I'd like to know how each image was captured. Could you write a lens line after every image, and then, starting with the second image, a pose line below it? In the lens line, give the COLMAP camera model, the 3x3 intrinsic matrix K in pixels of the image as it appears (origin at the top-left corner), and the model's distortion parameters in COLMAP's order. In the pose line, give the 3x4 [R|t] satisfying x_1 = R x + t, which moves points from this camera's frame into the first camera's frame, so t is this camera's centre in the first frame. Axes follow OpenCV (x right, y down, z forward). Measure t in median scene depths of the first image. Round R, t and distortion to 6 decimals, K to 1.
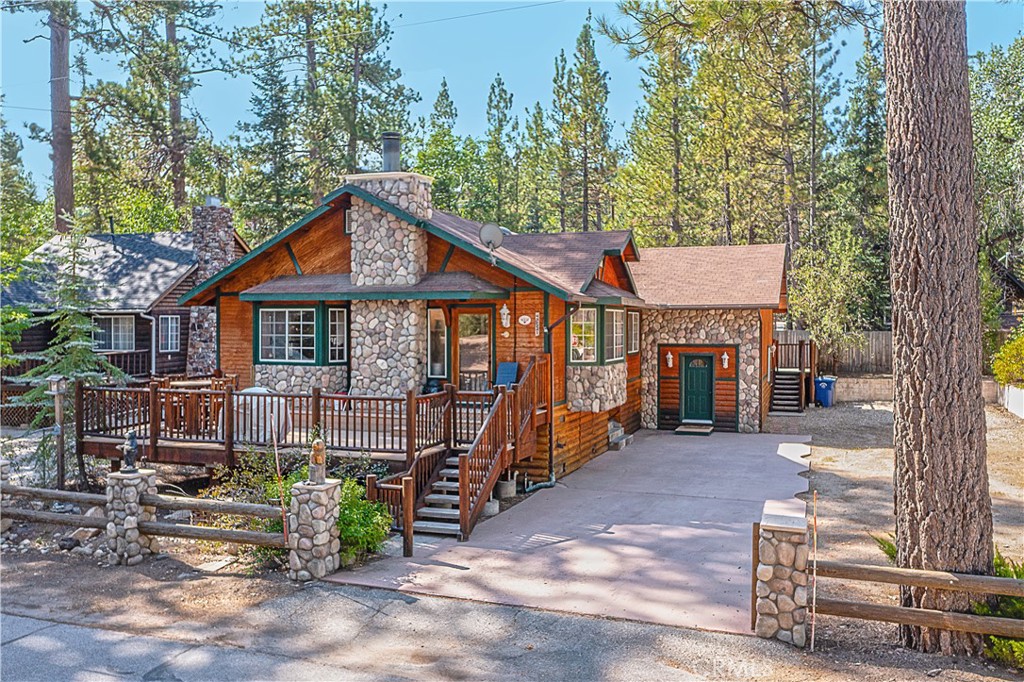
lens RADIAL K [[805.7, 0, 511.1], [0, 805.7, 340.8], [0, 0, 1]] dist [-0.011171, -0.000459]
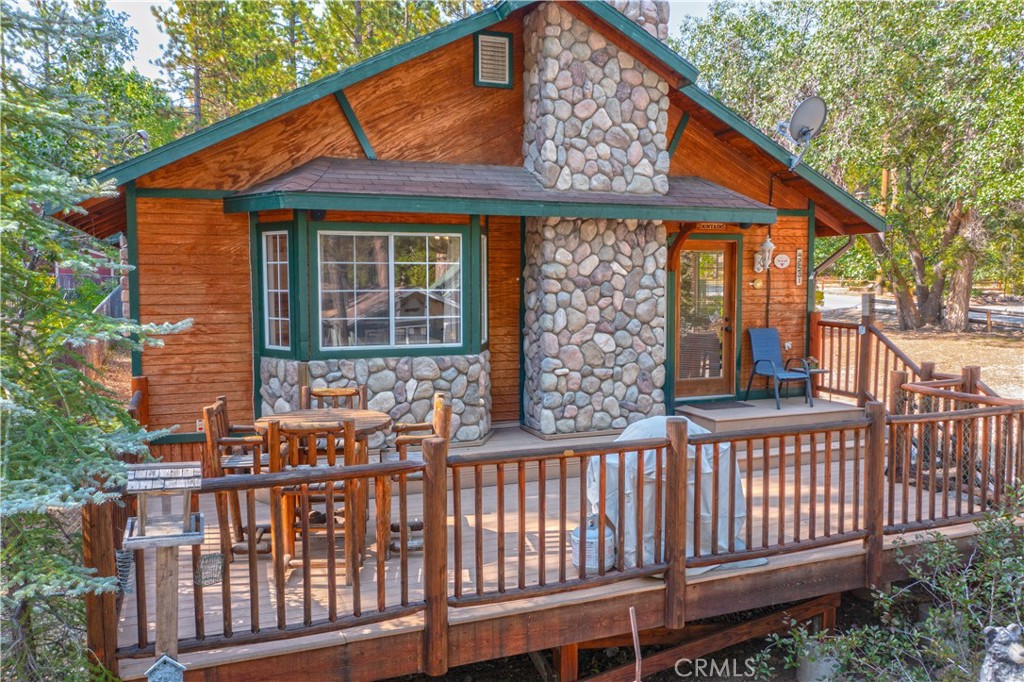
lens RADIAL K [[805.7, 0, 512.2], [0, 805.7, 338.0], [0, 0, 1]] dist [-0.011171, -0.000459]
pose [[0.750626, -0.052621, 0.658629, -0.552789], [0.016233, 0.997991, 0.061233, -0.007173], [-0.660528, -0.035272, 0.749972, 0.644303]]
